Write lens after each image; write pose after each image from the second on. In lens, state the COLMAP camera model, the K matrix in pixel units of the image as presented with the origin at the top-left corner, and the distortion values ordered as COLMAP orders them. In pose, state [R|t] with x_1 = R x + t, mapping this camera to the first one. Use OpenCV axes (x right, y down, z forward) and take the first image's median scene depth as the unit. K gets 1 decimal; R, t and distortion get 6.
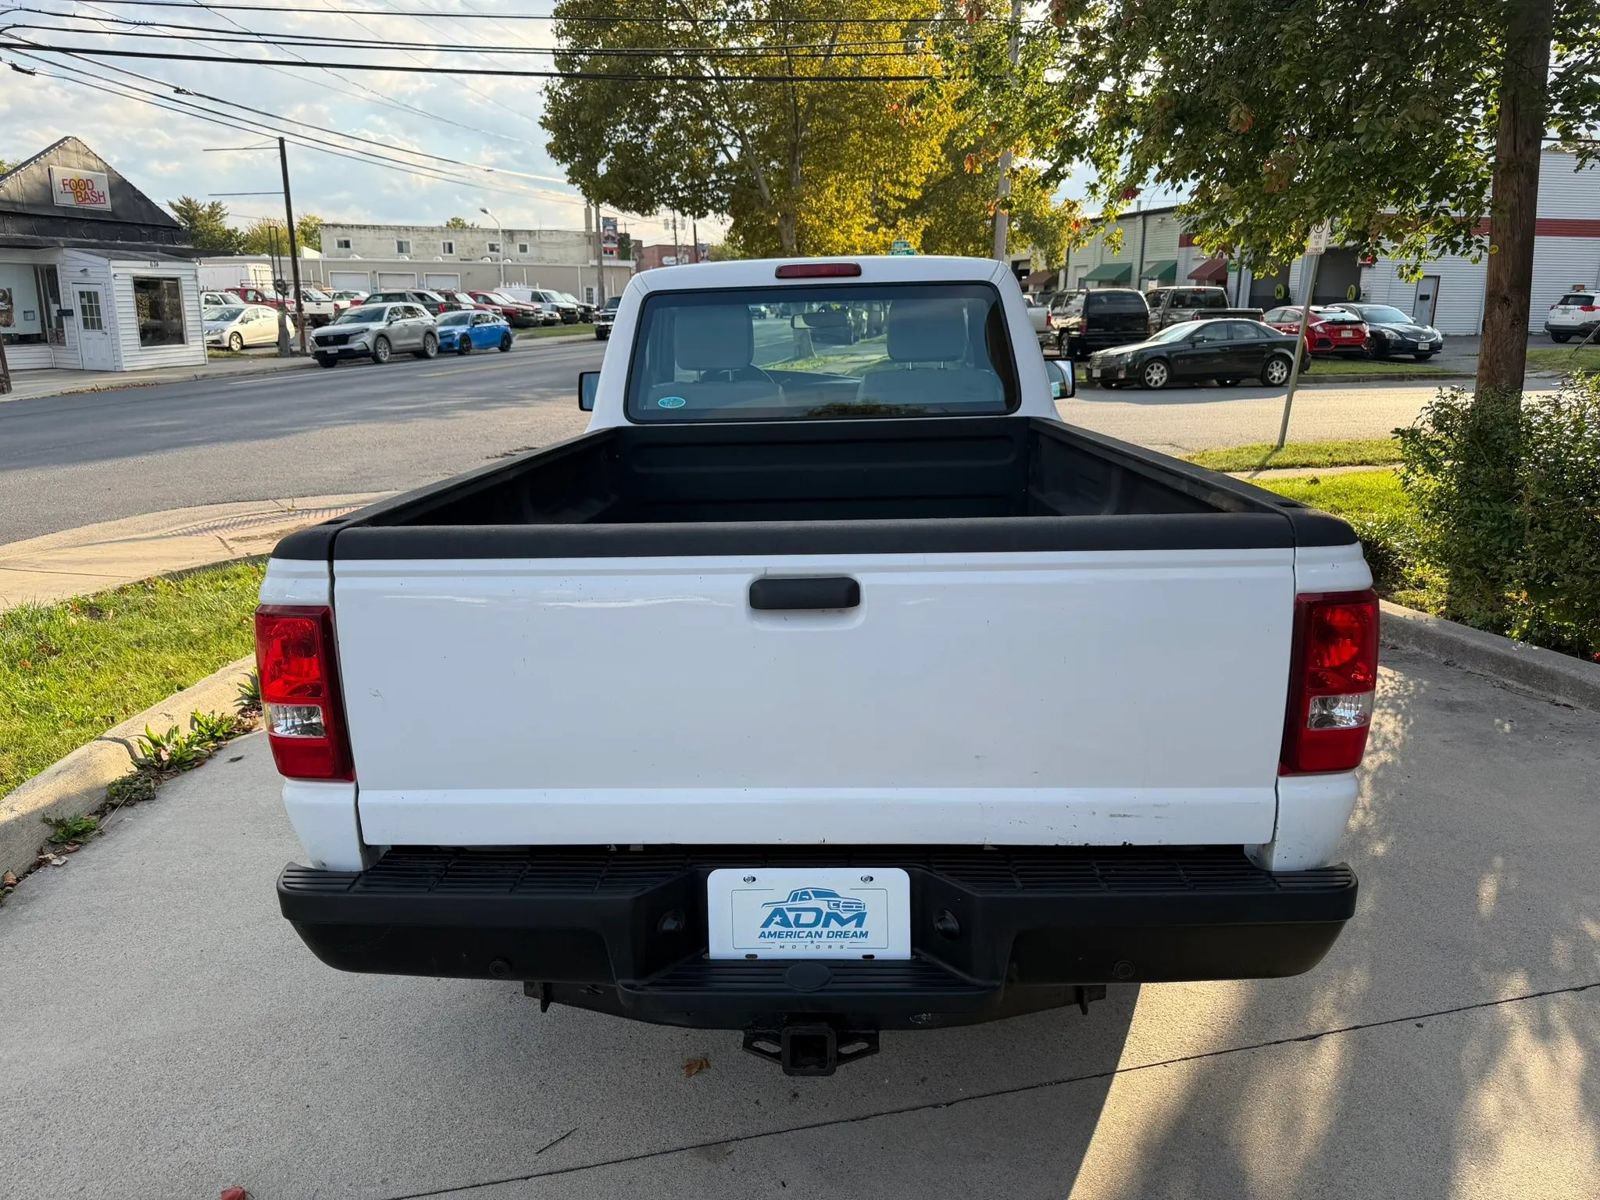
lens RADIAL K [[1132.6, 0, 790.8], [0, 1132.6, 594.6], [0, 0, 1]] dist [0.037258, -0.050885]
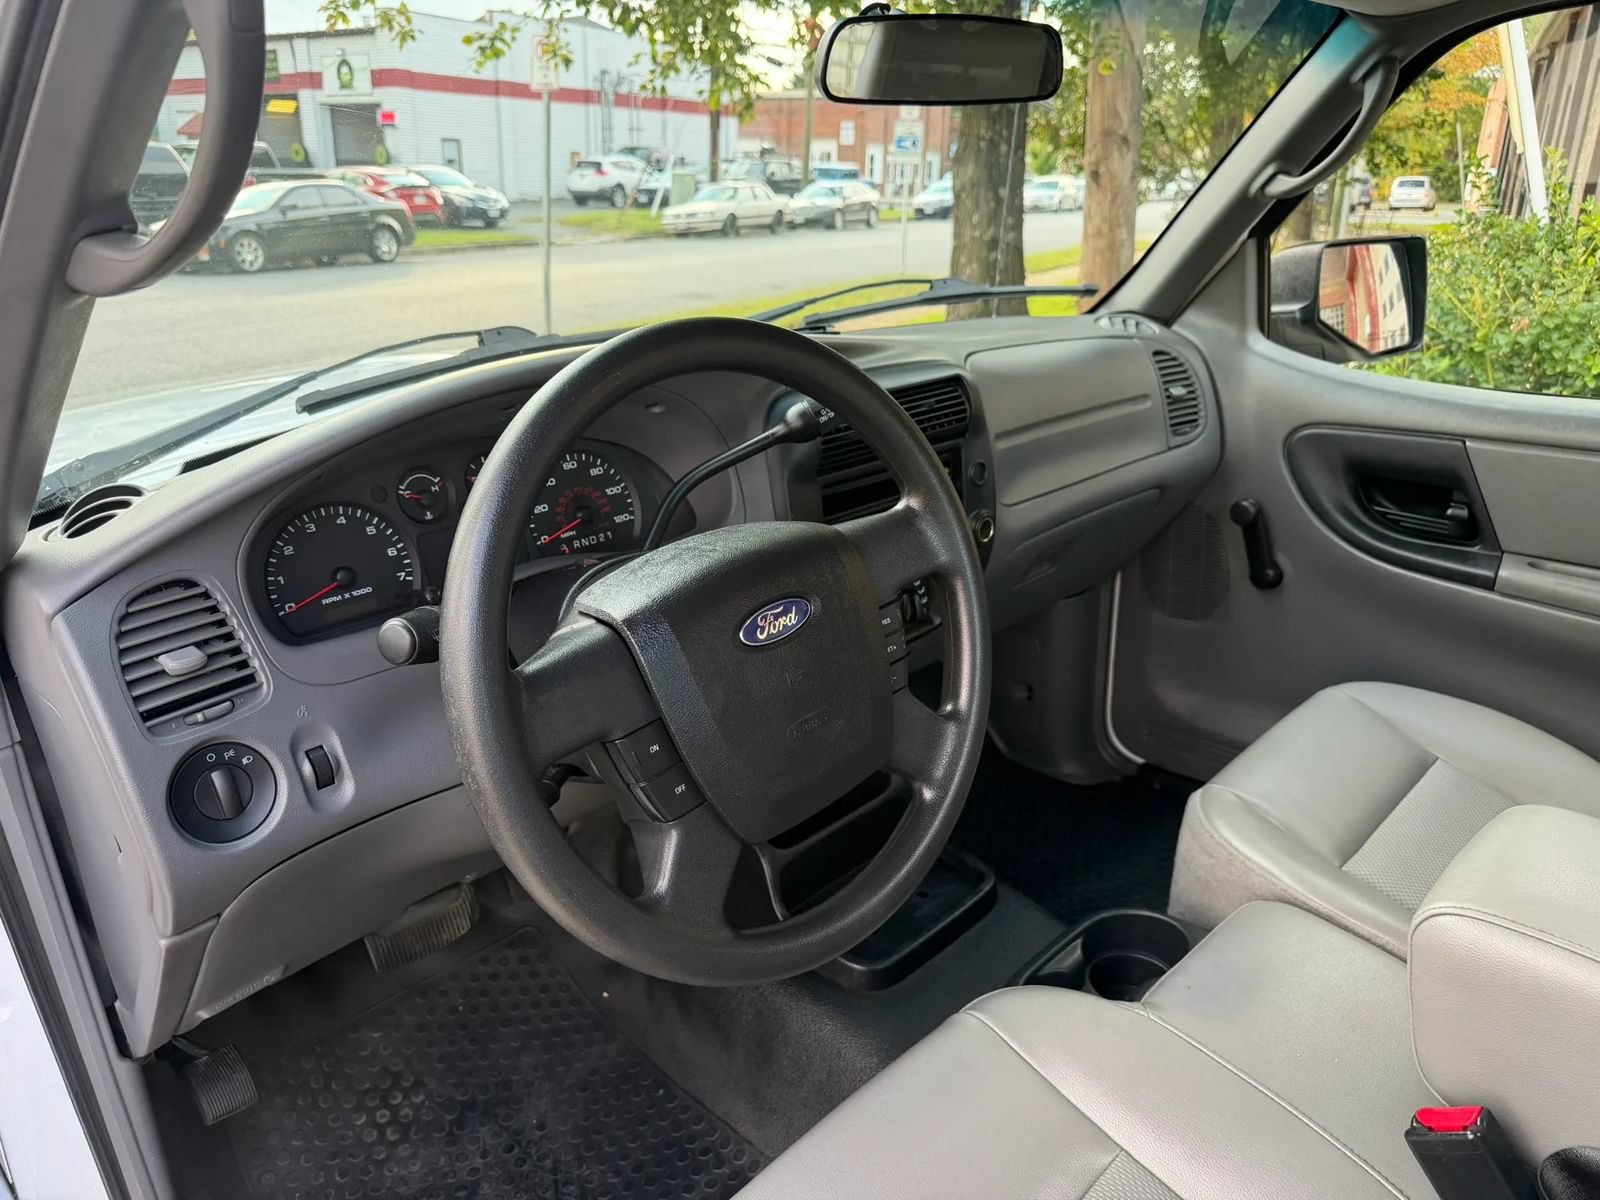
lens RADIAL K [[1132.6, 0, 824.5], [0, 1132.6, 603.6], [0, 0, 1]] dist [0.037258, -0.050885]
pose [[0.665779, -0.257960, 0.700140, -0.129147], [0.176793, 0.966155, 0.187854, -0.177320], [-0.724902, -0.001289, 0.688851, 0.792296]]
